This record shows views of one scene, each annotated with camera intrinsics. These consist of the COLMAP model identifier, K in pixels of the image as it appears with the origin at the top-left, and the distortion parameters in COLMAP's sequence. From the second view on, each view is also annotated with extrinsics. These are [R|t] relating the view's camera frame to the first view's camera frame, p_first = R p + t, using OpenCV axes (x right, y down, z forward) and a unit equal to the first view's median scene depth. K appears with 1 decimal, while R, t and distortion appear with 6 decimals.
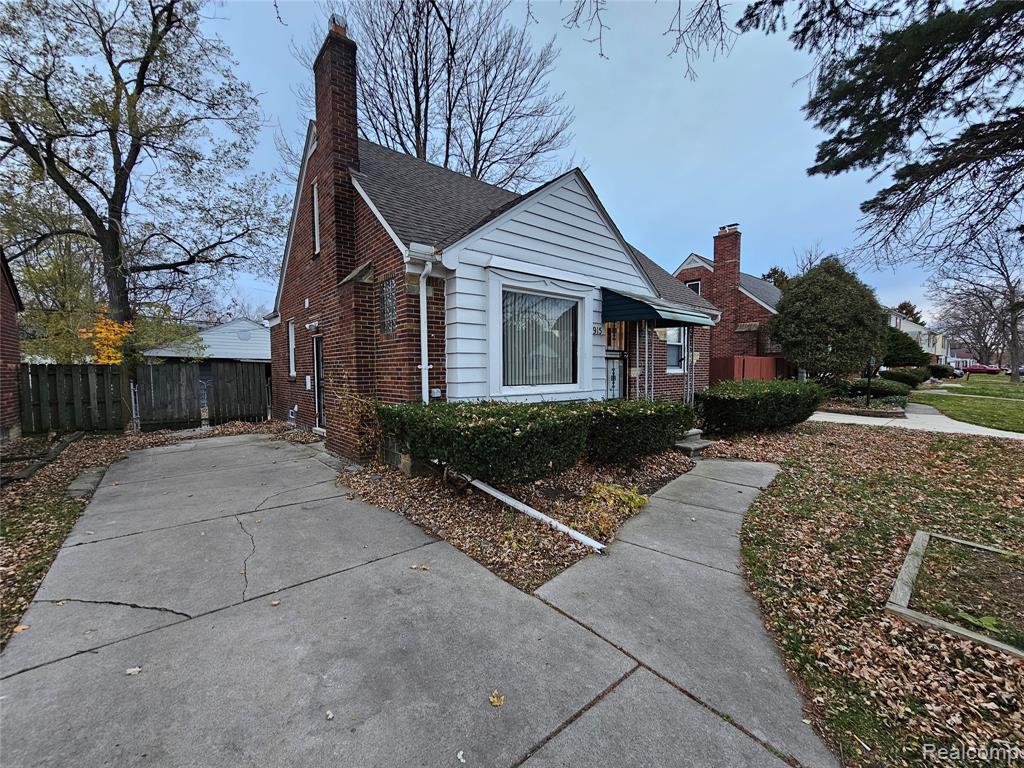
lens RADIAL K [[416.2, 0, 509.7], [0, 416.2, 389.7], [0, 0, 1]] dist [0.000639, 0.000309]
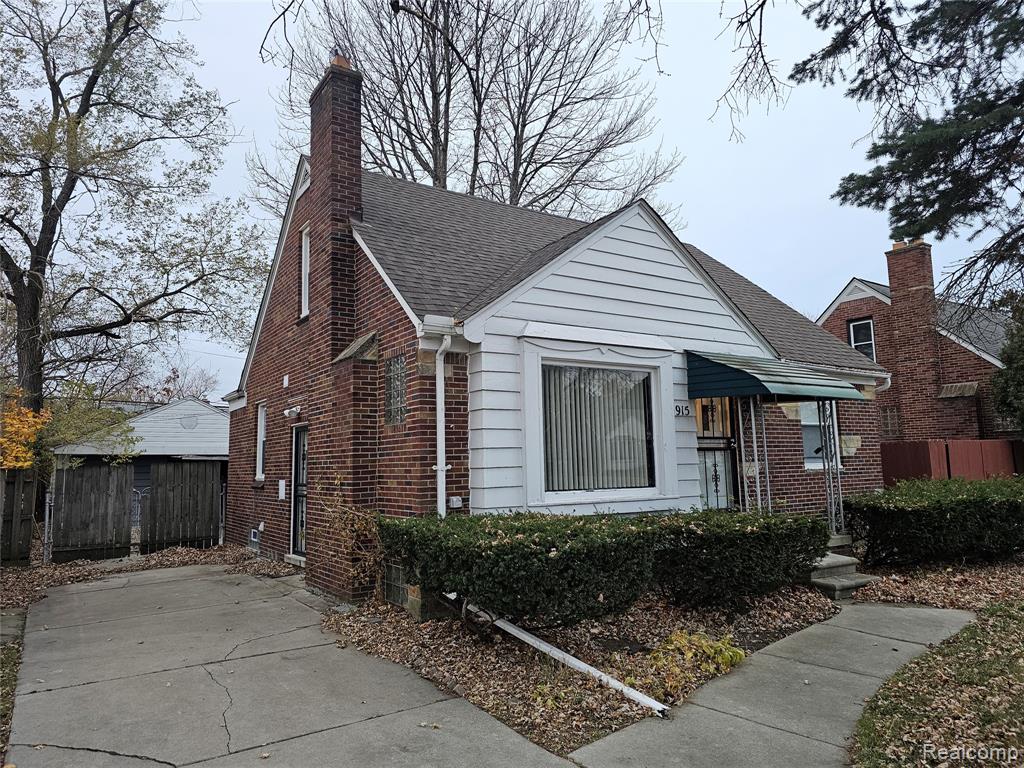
lens RADIAL K [[682.2, 0, 509.0], [0, 682.2, 371.8], [0, 0, 1]] dist [0.082215, -0.072137]
pose [[0.994080, -0.028342, -0.104892, 0.048145], [0.009458, 0.984287, -0.176322, -0.005002], [0.108241, 0.174286, 0.978728, -0.209396]]
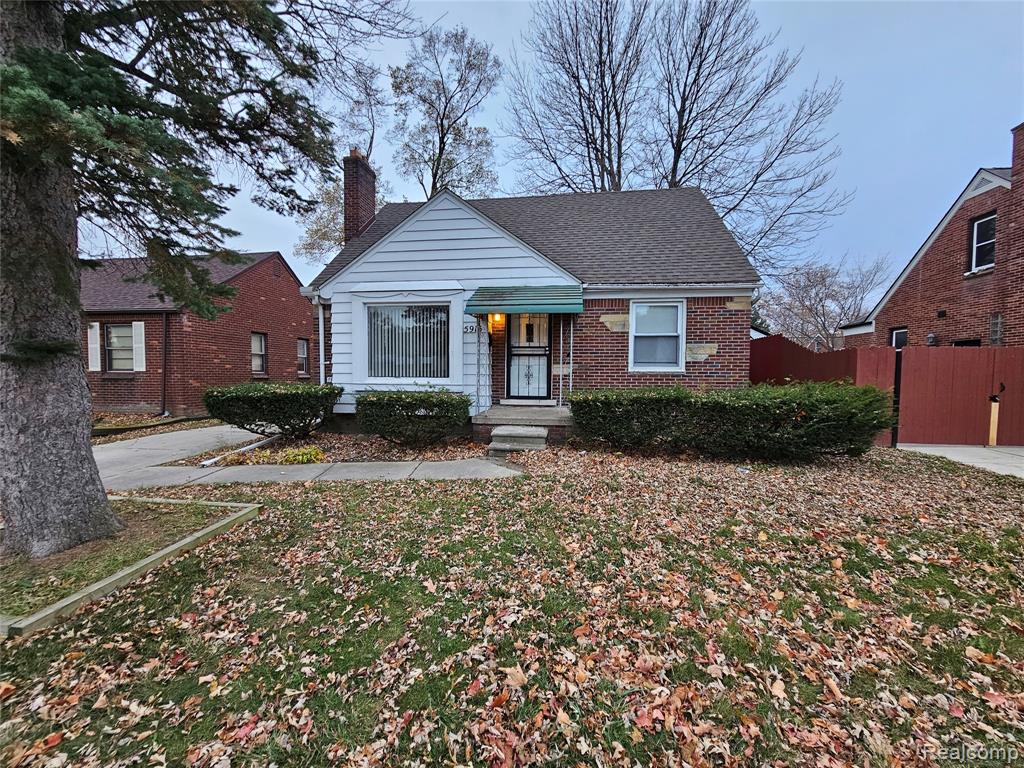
lens RADIAL K [[416.2, 0, 509.7], [0, 416.2, 389.7], [0, 0, 1]] dist [0.000639, 0.000309]
pose [[0.664372, 0.036989, -0.746486, 1.227633], [-0.046900, 0.998870, 0.007754, 0.000975], [0.745929, 0.029858, 0.665356, 0.416535]]
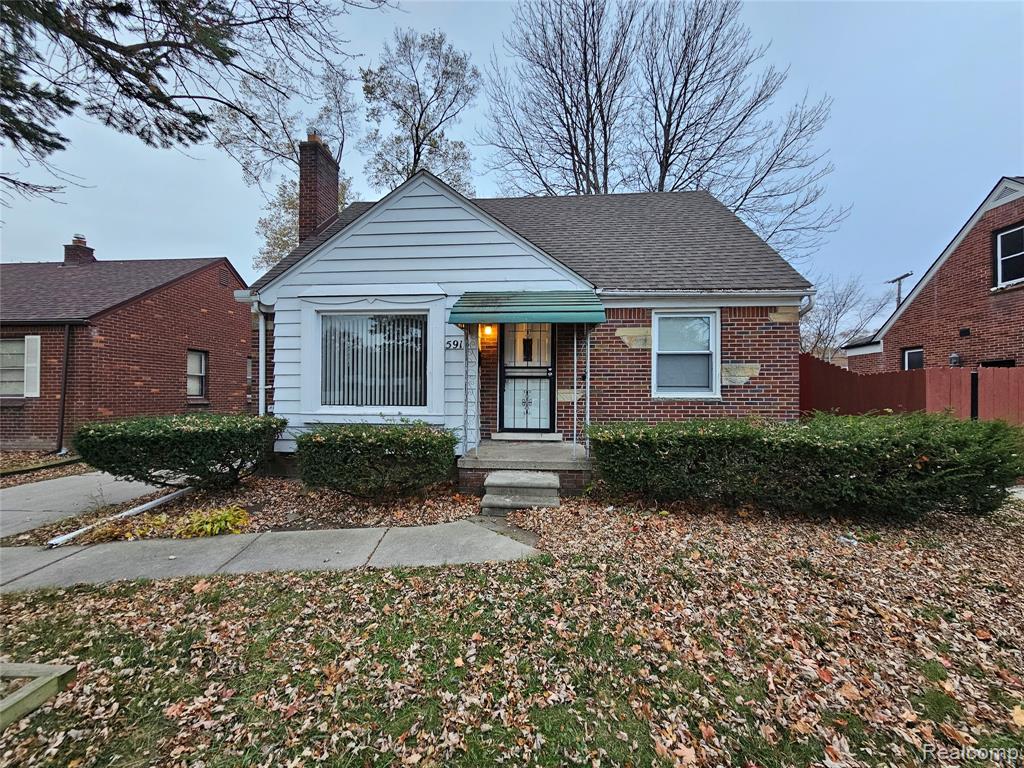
lens RADIAL K [[416.2, 0, 509.7], [0, 416.2, 389.7], [0, 0, 1]] dist [0.000639, 0.000309]
pose [[0.710186, -0.001497, -0.704013, 1.002972], [-0.042197, 0.998109, -0.044689, -0.019693], [0.702749, 0.061444, 0.708780, 0.551077]]
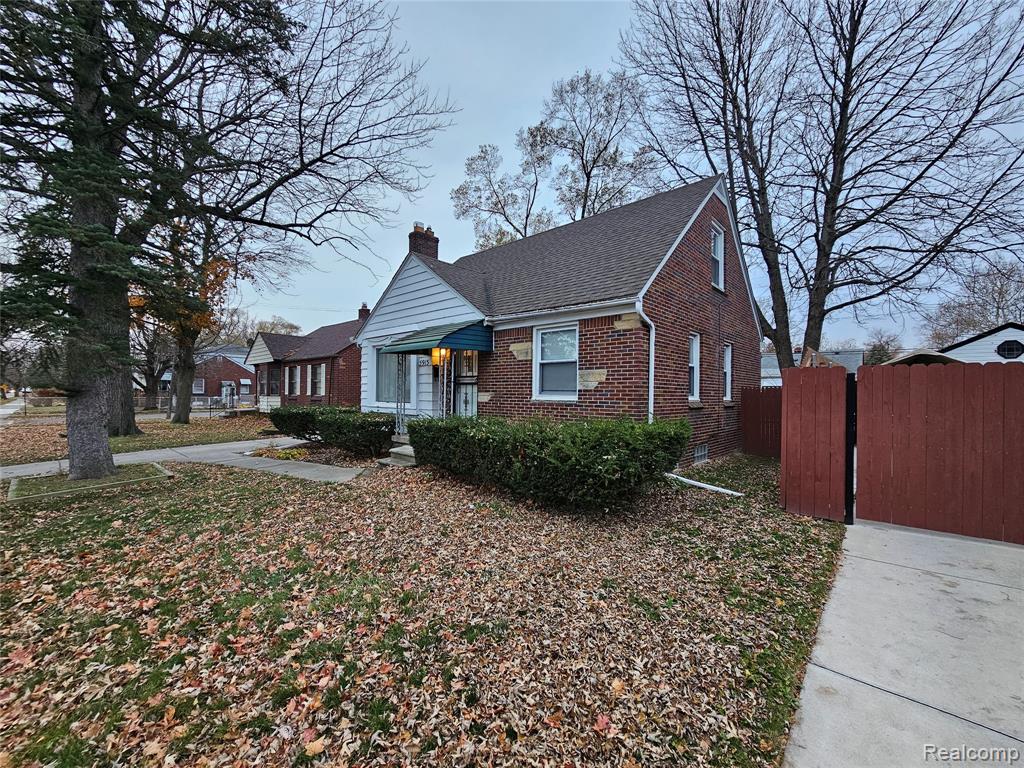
lens RADIAL K [[416.2, 0, 509.7], [0, 416.2, 389.7], [0, 0, 1]] dist [0.000639, 0.000309]
pose [[0.127460, -0.002567, -0.991840, 1.719257], [-0.060385, 0.998122, -0.010343, -0.071160], [0.990004, 0.061211, 0.127065, 1.260611]]
